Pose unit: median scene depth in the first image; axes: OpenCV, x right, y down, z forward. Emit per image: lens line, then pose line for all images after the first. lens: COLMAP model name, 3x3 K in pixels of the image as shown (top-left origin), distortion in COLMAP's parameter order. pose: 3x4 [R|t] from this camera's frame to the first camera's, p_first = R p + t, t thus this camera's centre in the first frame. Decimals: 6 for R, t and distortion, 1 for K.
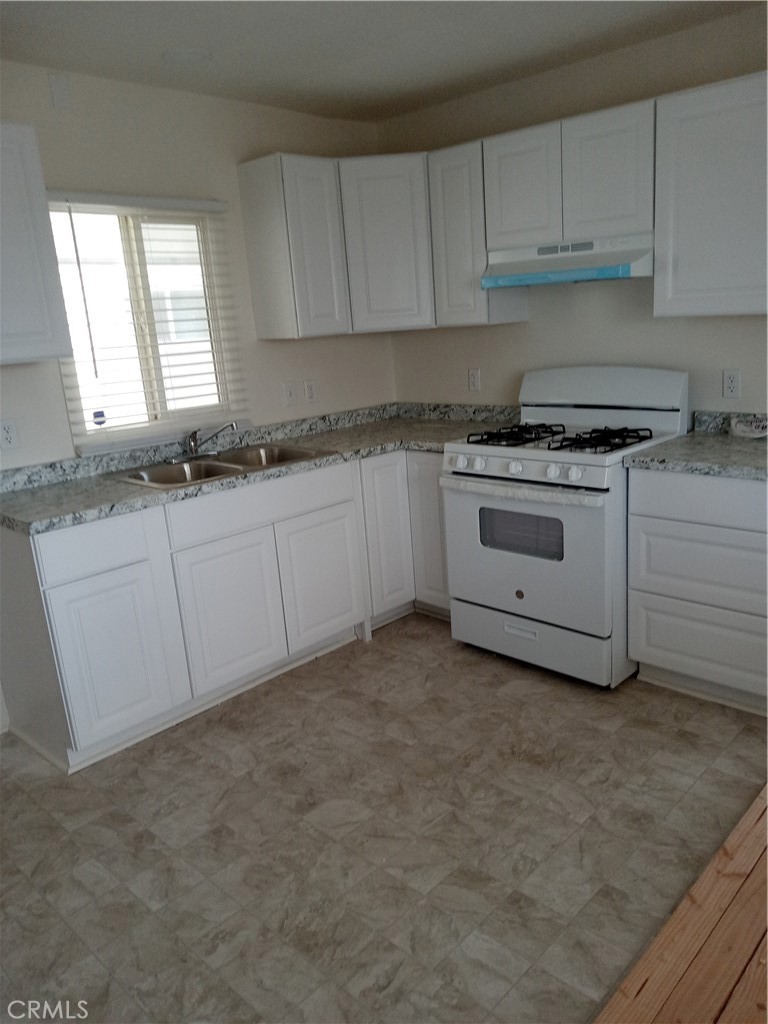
lens RADIAL K [[768.4, 0, 371.9], [0, 768.4, 536.1], [0, 0, 1]] dist [0.013682, -0.006553]
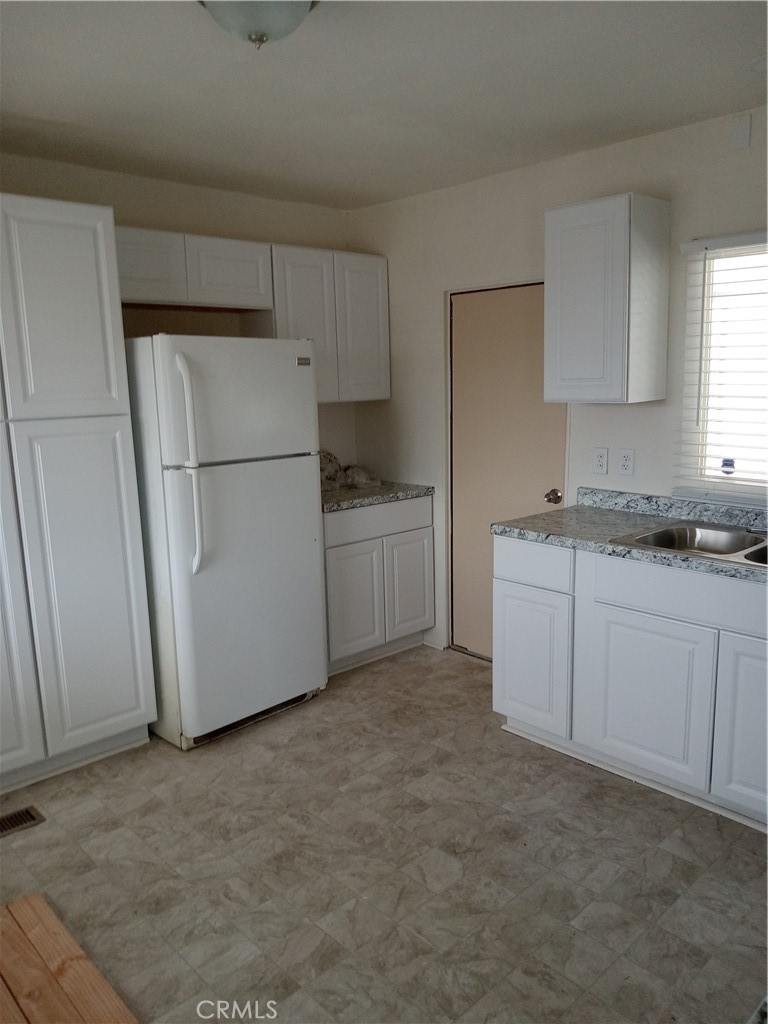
lens RADIAL K [[768.4, 0, 381.0], [0, 768.4, 512.5], [0, 0, 1]] dist [0.013682, -0.006553]
pose [[-0.041540, 0.248150, -0.967830, 0.786152], [-0.249990, 0.935275, 0.250533, -0.301067], [0.967357, 0.252355, 0.023184, 0.740494]]
